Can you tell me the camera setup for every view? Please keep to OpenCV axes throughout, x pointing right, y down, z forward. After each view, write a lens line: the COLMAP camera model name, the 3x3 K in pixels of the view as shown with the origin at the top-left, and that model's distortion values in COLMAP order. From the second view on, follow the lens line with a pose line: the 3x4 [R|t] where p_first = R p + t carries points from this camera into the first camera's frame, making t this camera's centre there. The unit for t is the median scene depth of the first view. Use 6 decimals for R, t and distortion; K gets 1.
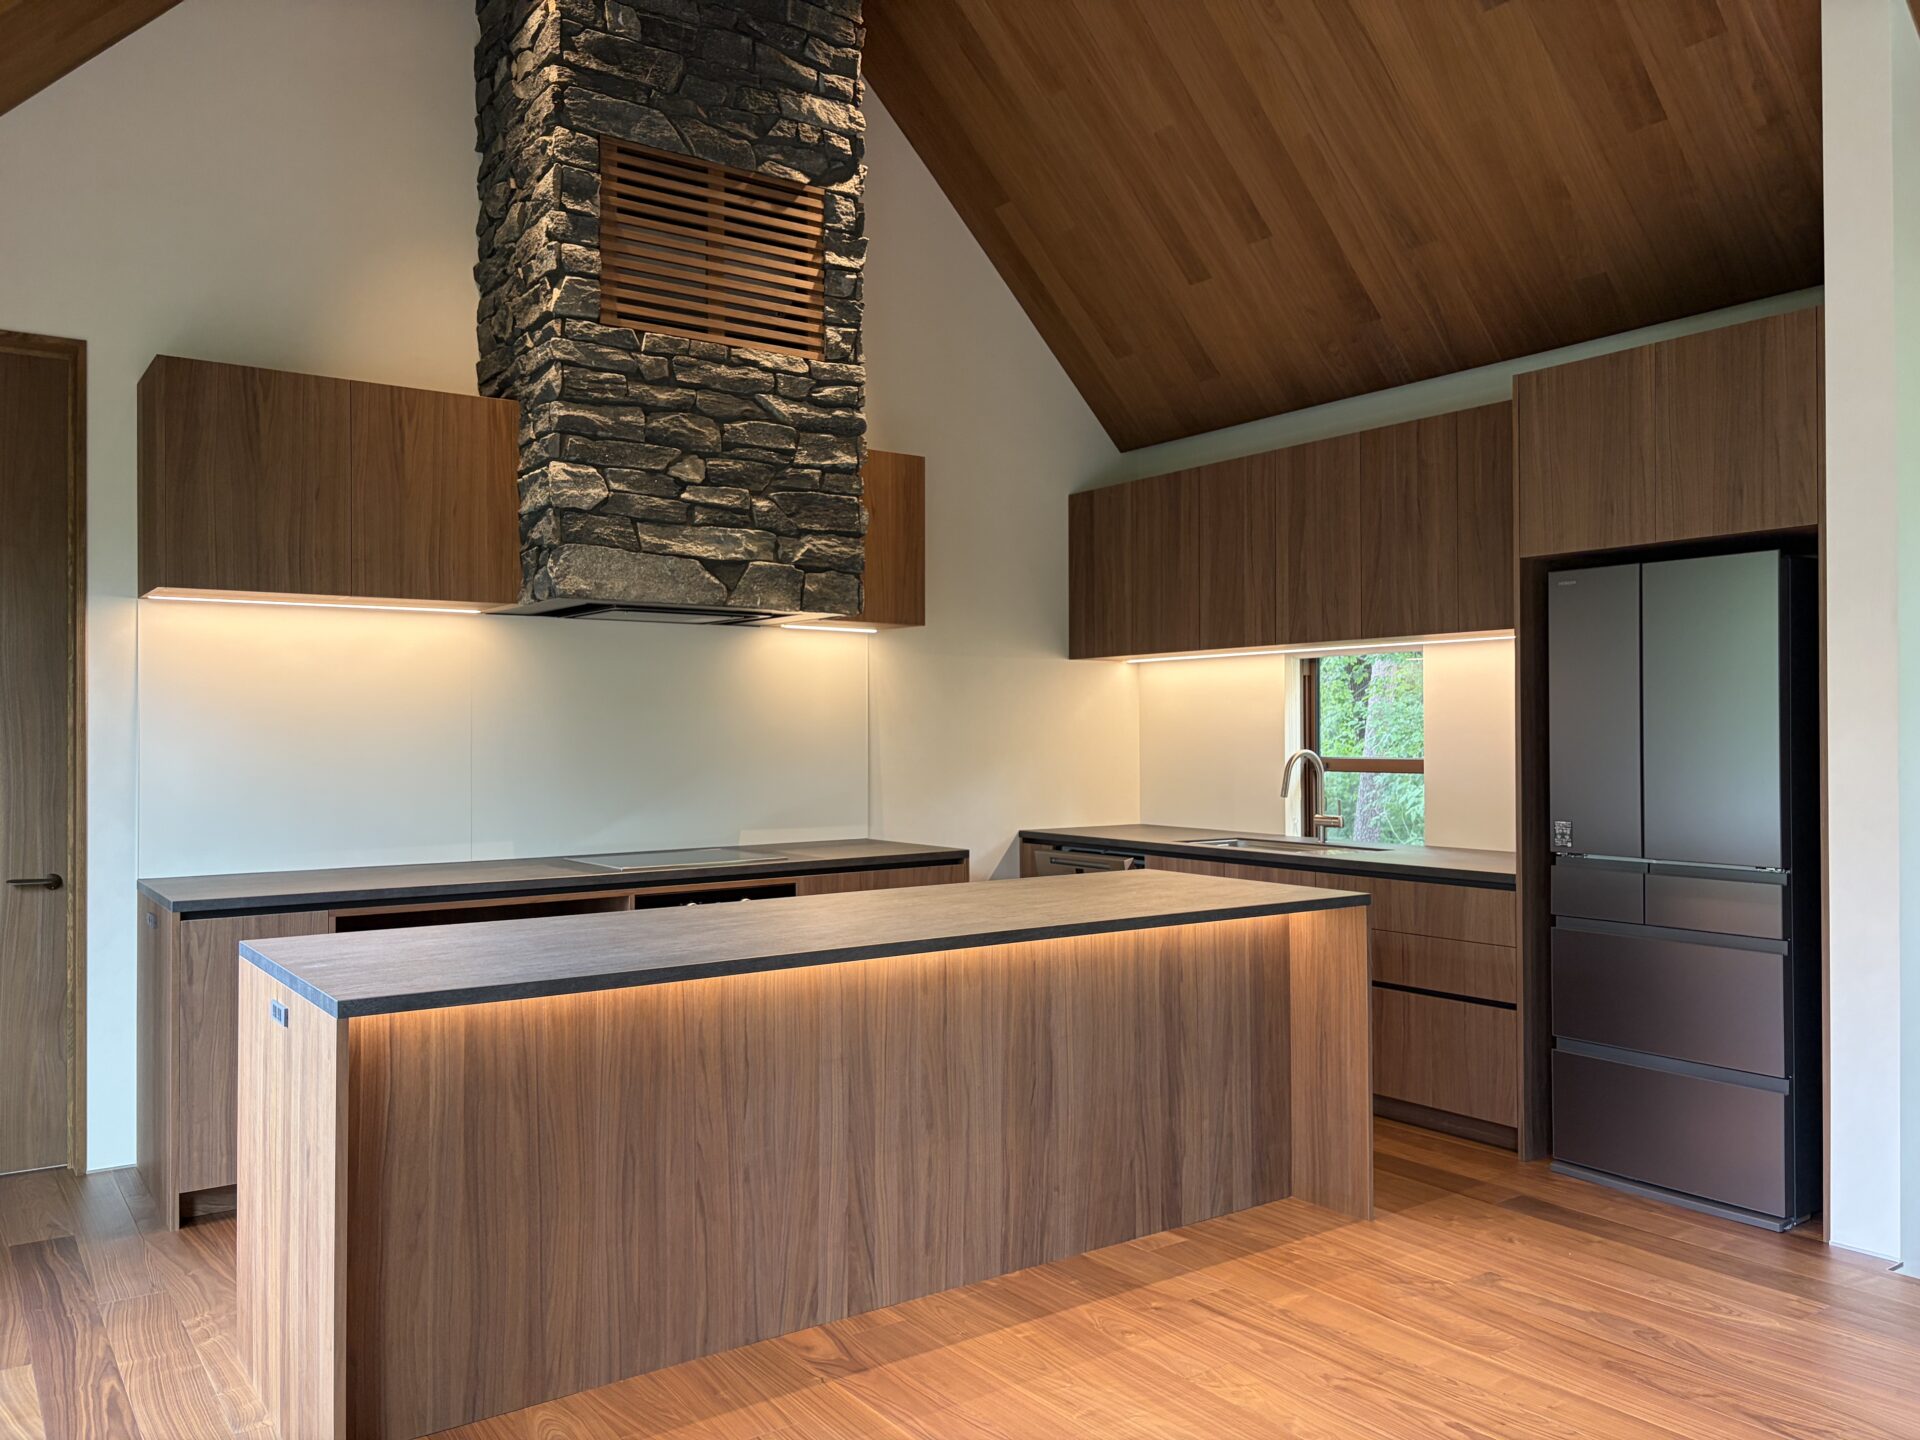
lens RADIAL K [[1470.3, 0, 964.2], [0, 1470.3, 714.1], [0, 0, 1]] dist [0.015844, -0.020613]
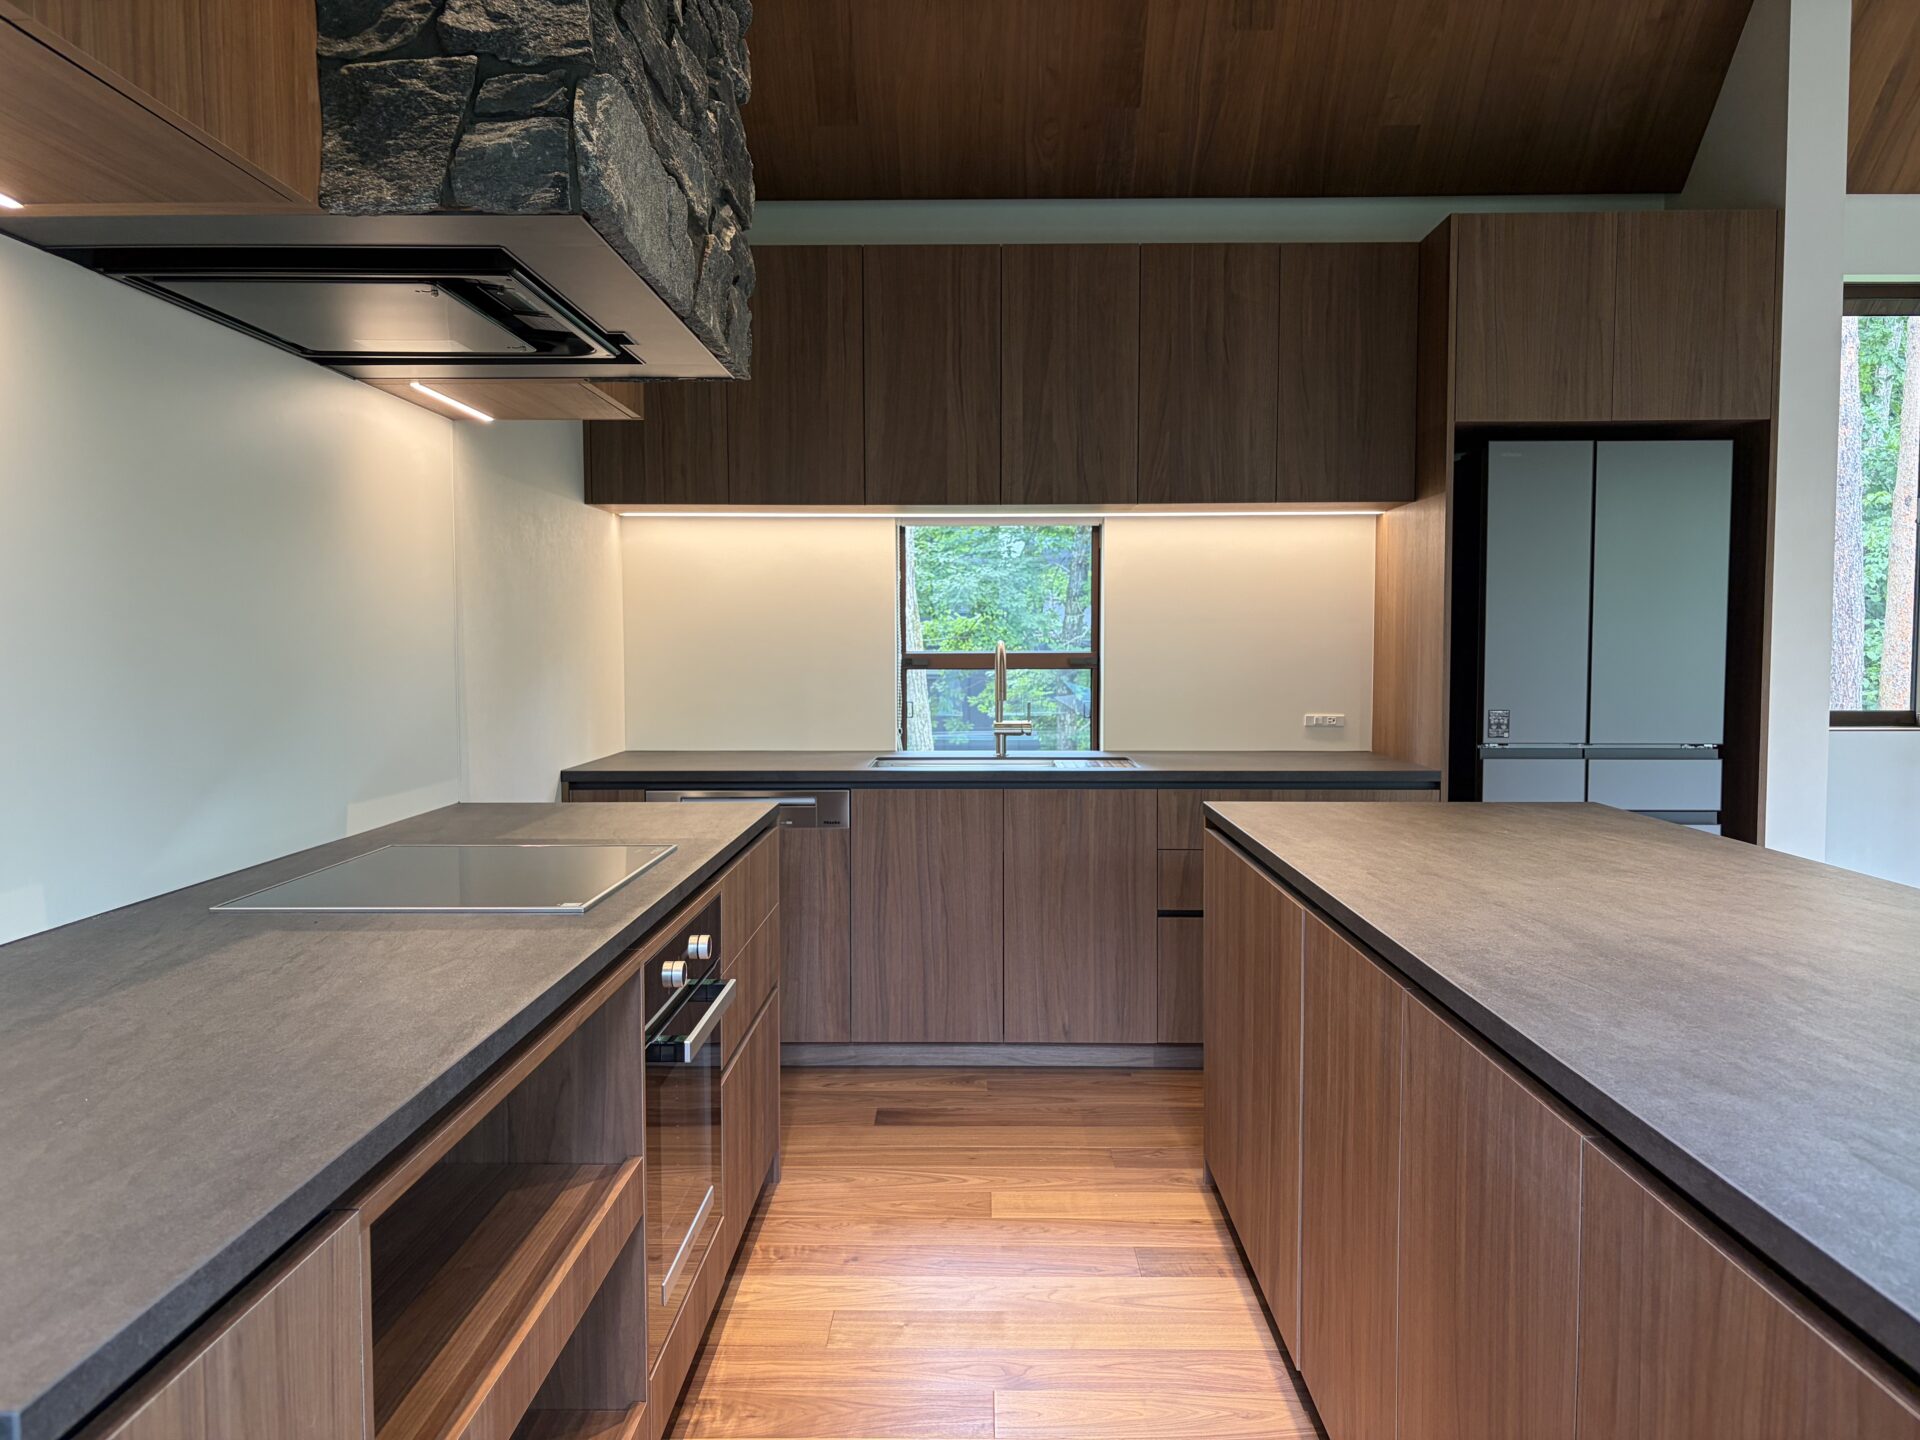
lens RADIAL K [[1470.3, 0, 958.3], [0, 1470.3, 731.4], [0, 0, 1]] dist [0.015844, -0.020613]
pose [[0.597691, -0.055810, 0.799782, -0.572280], [-0.008157, 0.997099, 0.075676, 0.018083], [-0.801685, -0.051754, 0.595502, 0.743691]]
